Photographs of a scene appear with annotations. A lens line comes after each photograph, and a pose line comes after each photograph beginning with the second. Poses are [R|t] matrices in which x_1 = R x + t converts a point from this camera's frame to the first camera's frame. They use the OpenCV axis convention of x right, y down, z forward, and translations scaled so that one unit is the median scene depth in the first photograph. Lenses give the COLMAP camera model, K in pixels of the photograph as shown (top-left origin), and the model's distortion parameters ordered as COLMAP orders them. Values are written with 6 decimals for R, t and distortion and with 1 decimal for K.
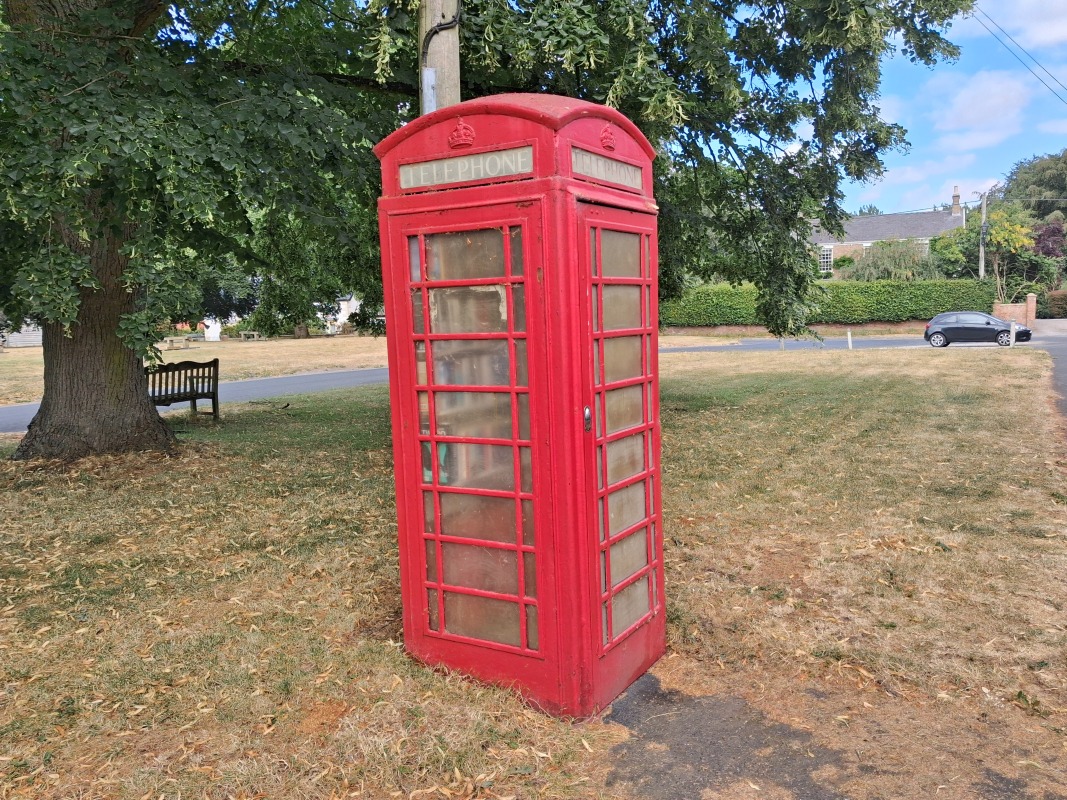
lens RADIAL K [[848.9, 0, 564.1], [0, 848.9, 396.4], [0, 0, 1]] dist [0.004713, -0.009897]
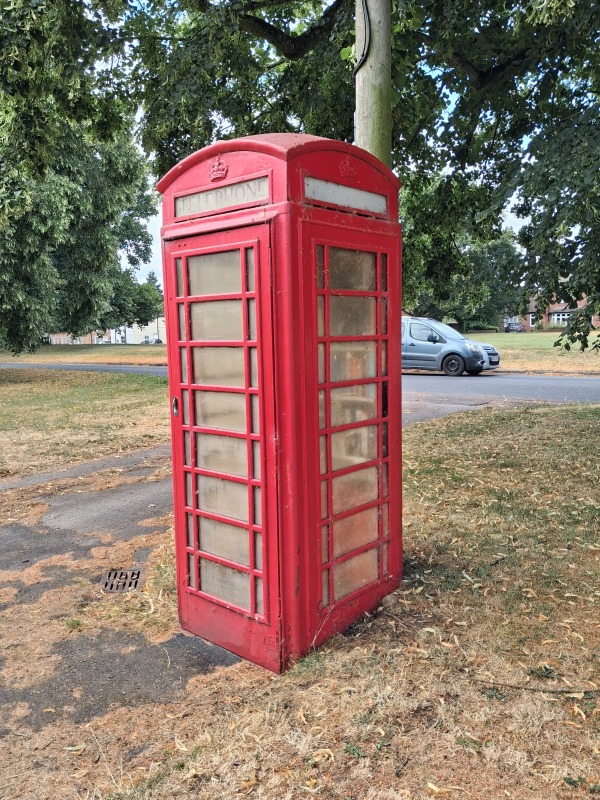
lens RADIAL K [[636.5, 0, 296.8], [0, 636.5, 404.0], [0, 0, 1]] dist [0.004713, -0.009897]
pose [[-0.204910, 0.147631, -0.967583, 0.762035], [-0.072856, 0.983517, 0.165491, -0.124588], [0.976066, 0.104405, -0.190776, 1.101605]]
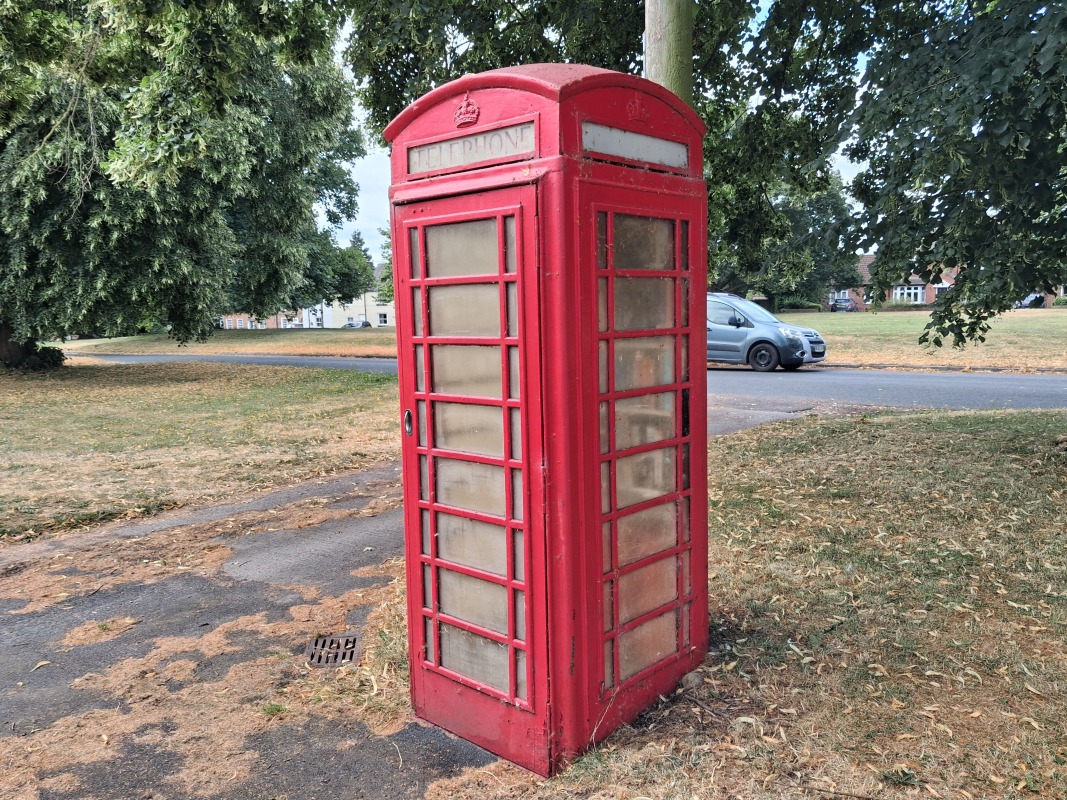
lens RADIAL K [[853.5, 0, 539.6], [0, 853.5, 400.6], [0, 0, 1]] dist [0.002013, -0.008929]
pose [[-0.215151, 0.141275, -0.966308, 0.774570], [-0.069674, 0.984739, 0.159483, -0.136832], [0.974092, 0.101640, -0.202024, 1.084324]]
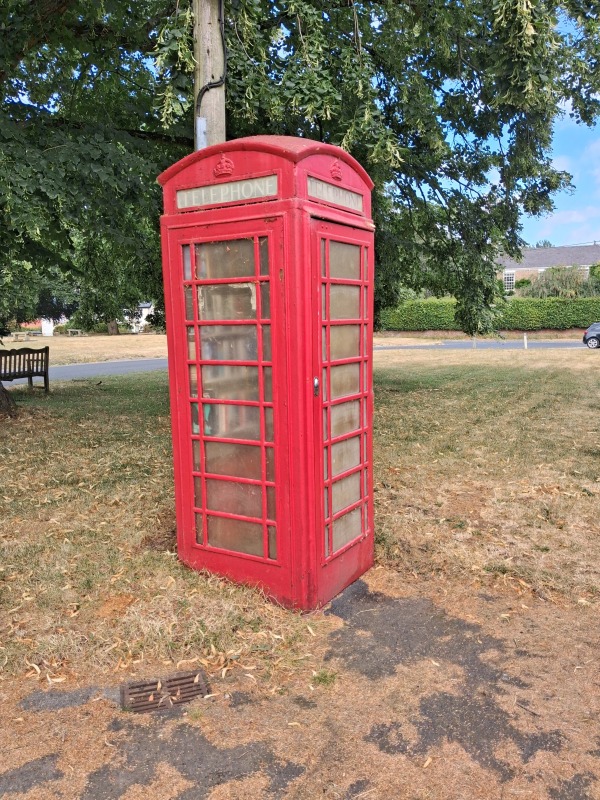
lens RADIAL K [[636.5, 0, 296.8], [0, 636.5, 404.0], [0, 0, 1]] dist [0.004713, -0.009897]
pose [[0.999646, 0.018033, -0.019581, 0.013890], [-0.017369, 0.999285, 0.033587, 0.017368], [0.020172, -0.033235, 0.999244, 0.010612]]
